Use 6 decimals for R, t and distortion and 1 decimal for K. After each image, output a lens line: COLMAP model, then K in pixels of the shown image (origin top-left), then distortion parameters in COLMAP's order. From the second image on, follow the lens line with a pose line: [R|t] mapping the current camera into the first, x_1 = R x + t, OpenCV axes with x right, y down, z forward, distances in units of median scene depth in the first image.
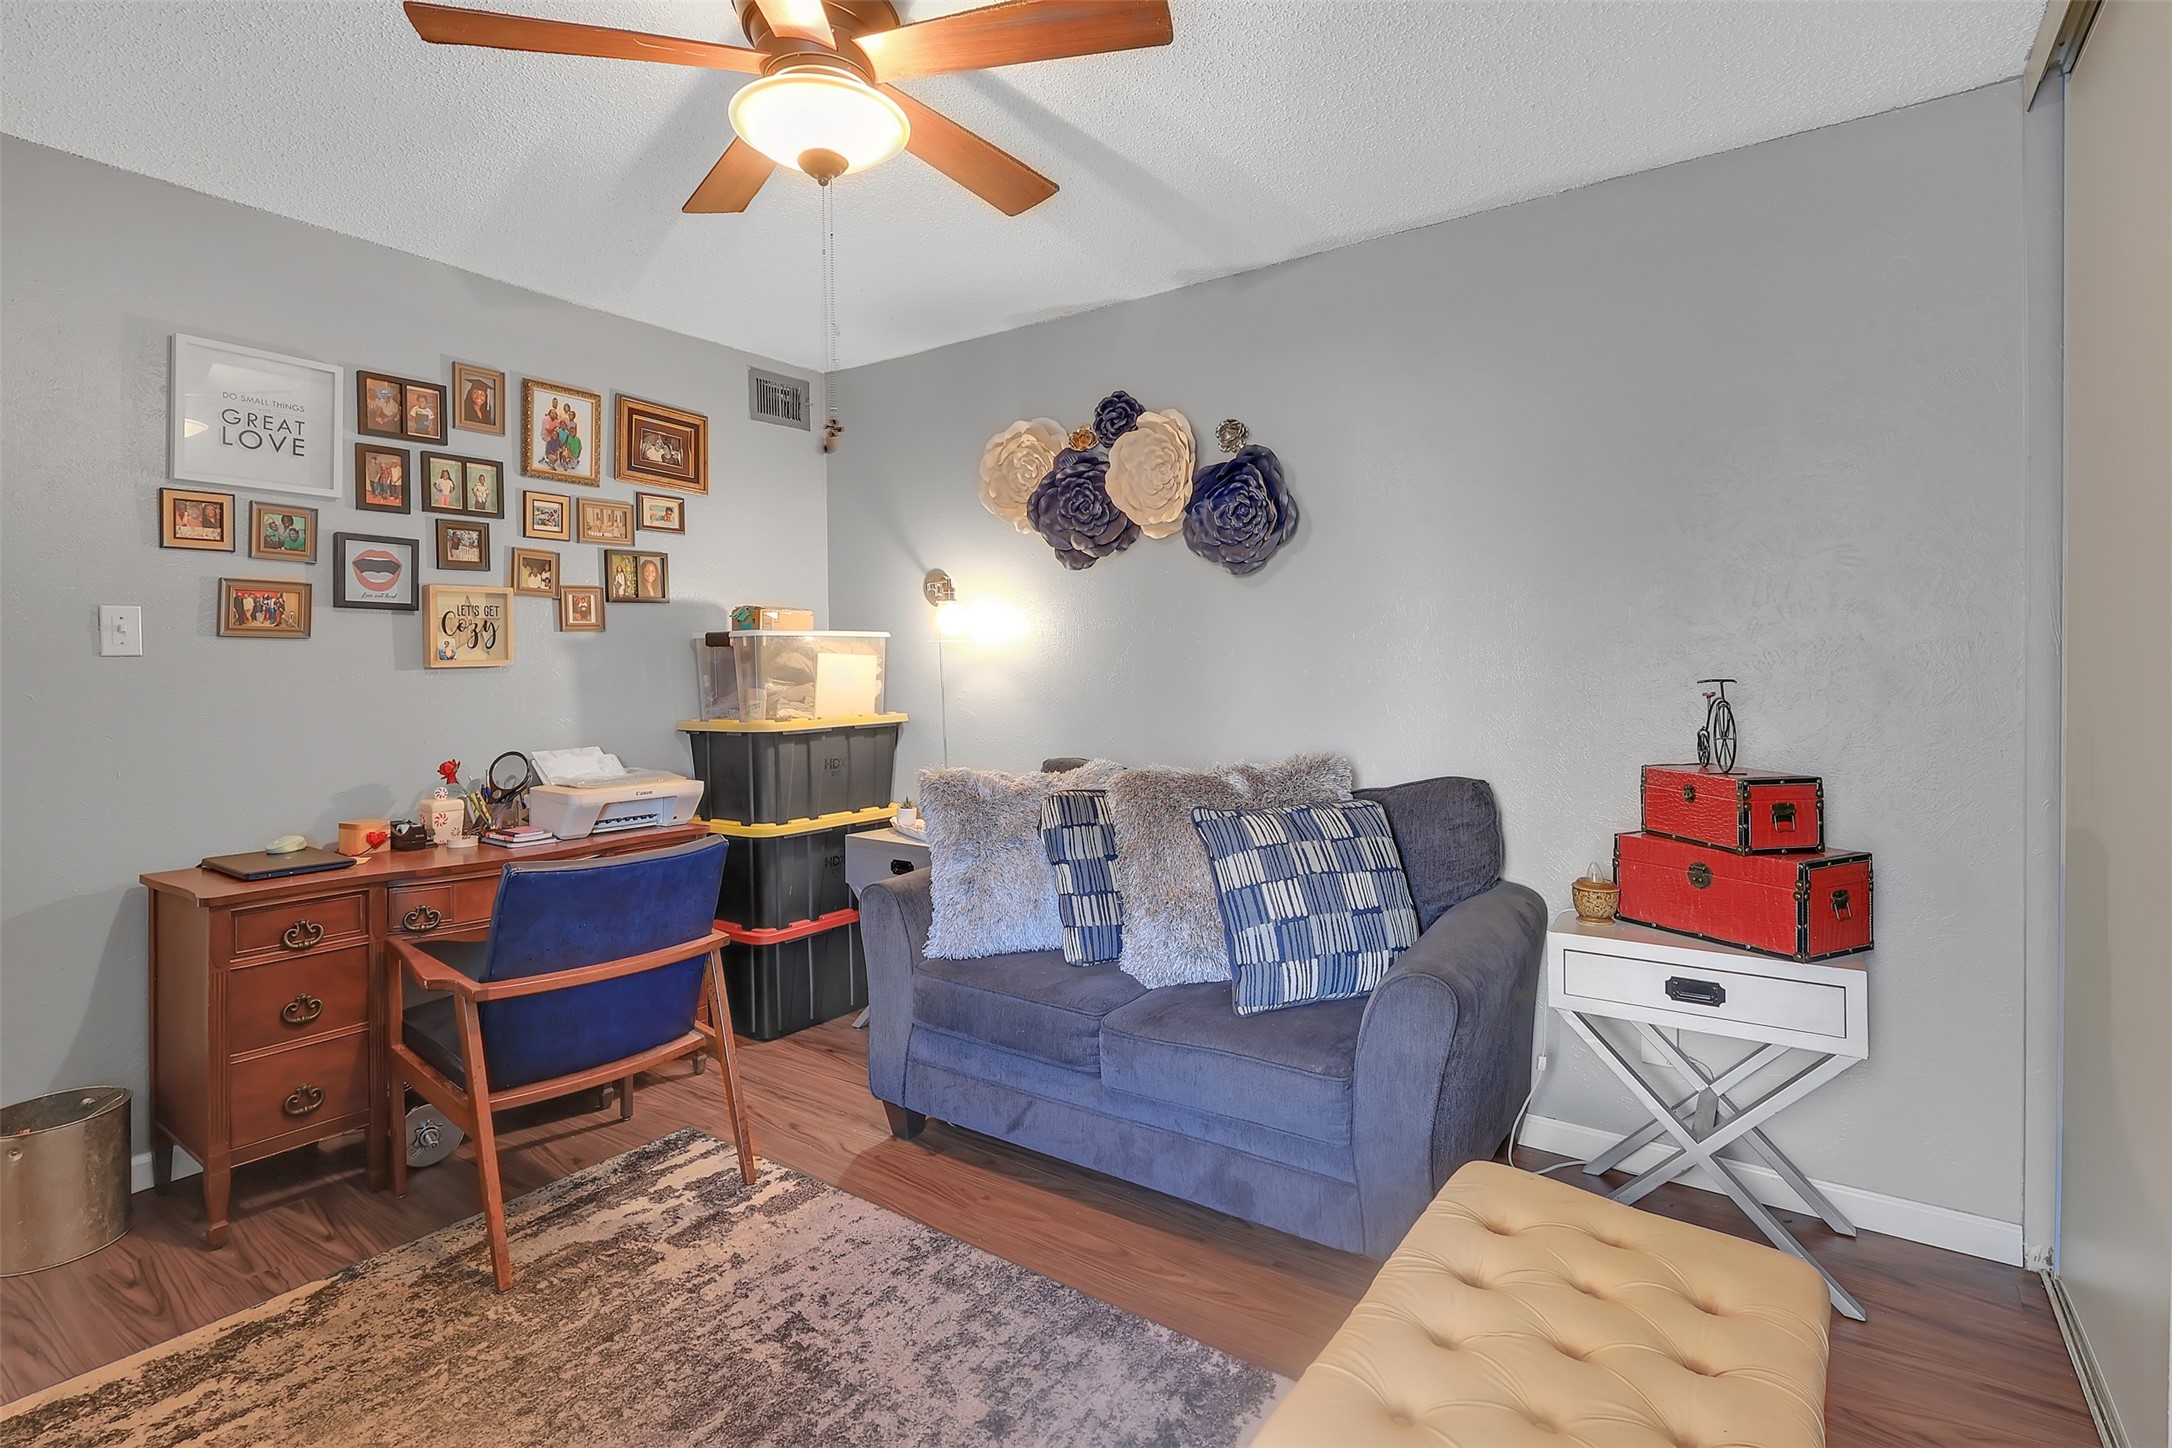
lens RADIAL K [[1047.3, 0, 1084.0], [0, 1047.3, 682.1], [0, 0, 1]] dist [-0.001483, -0.000394]
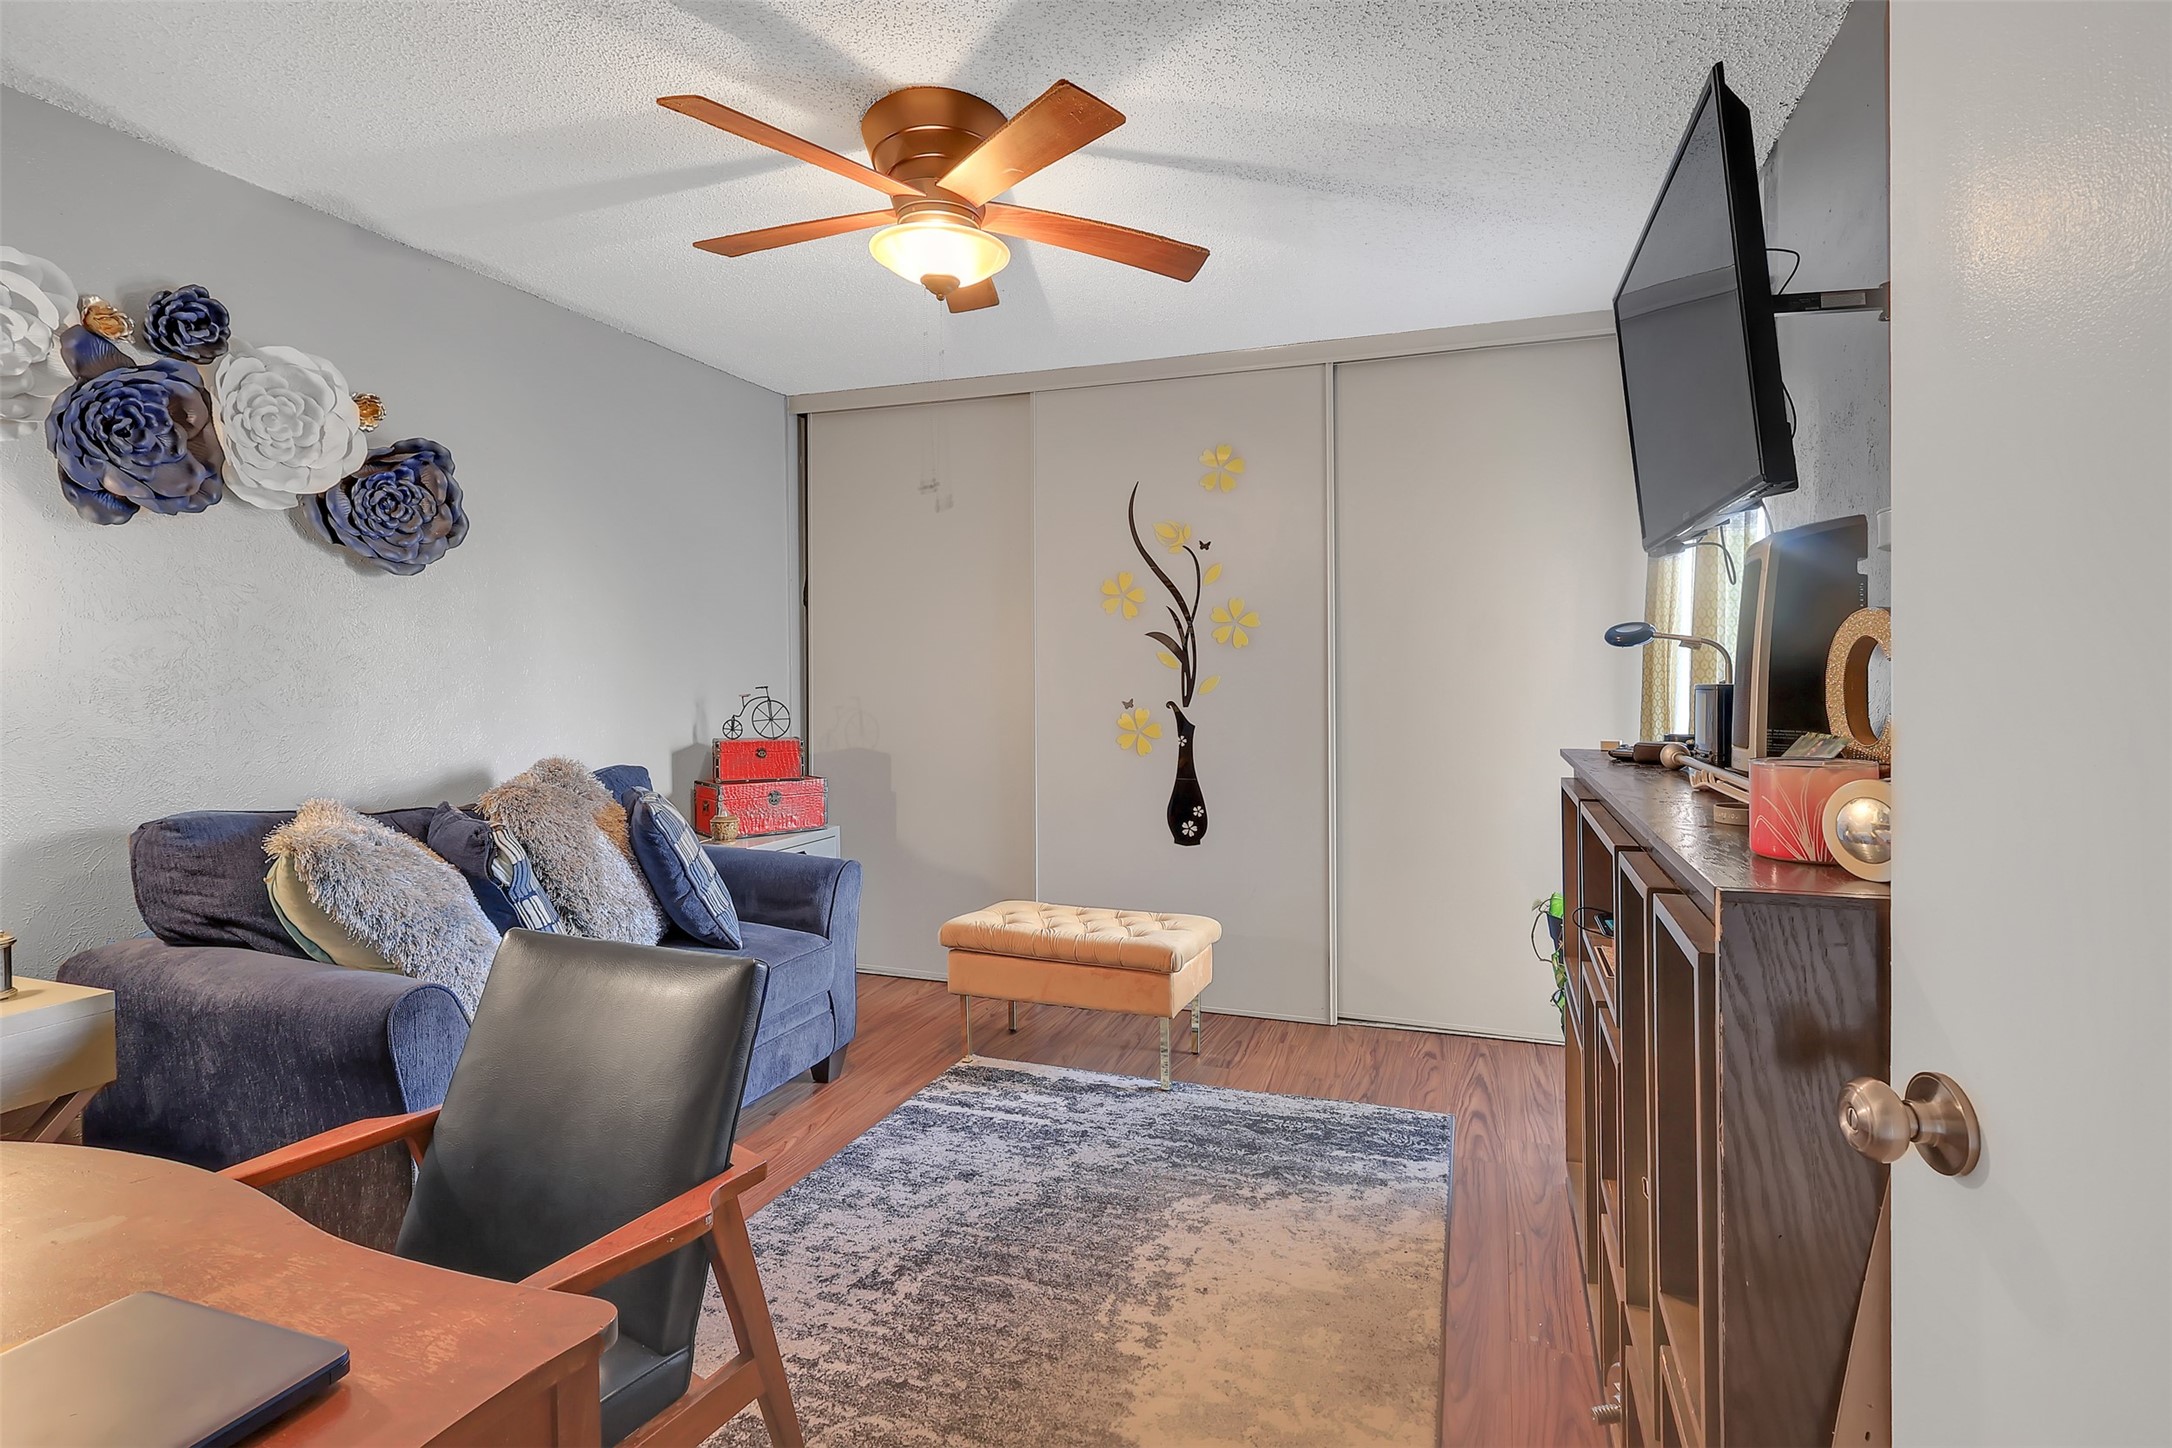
lens RADIAL K [[1065.5, 0, 1090.0], [0, 1065.5, 664.8], [0, 0, 1]] dist [-0.000458, -0.000676]
pose [[-0.264431, 0.015039, 0.964287, -1.427320], [0.014077, 0.999832, -0.011733, -0.008851], [-0.964302, 0.010471, -0.264598, 1.077072]]
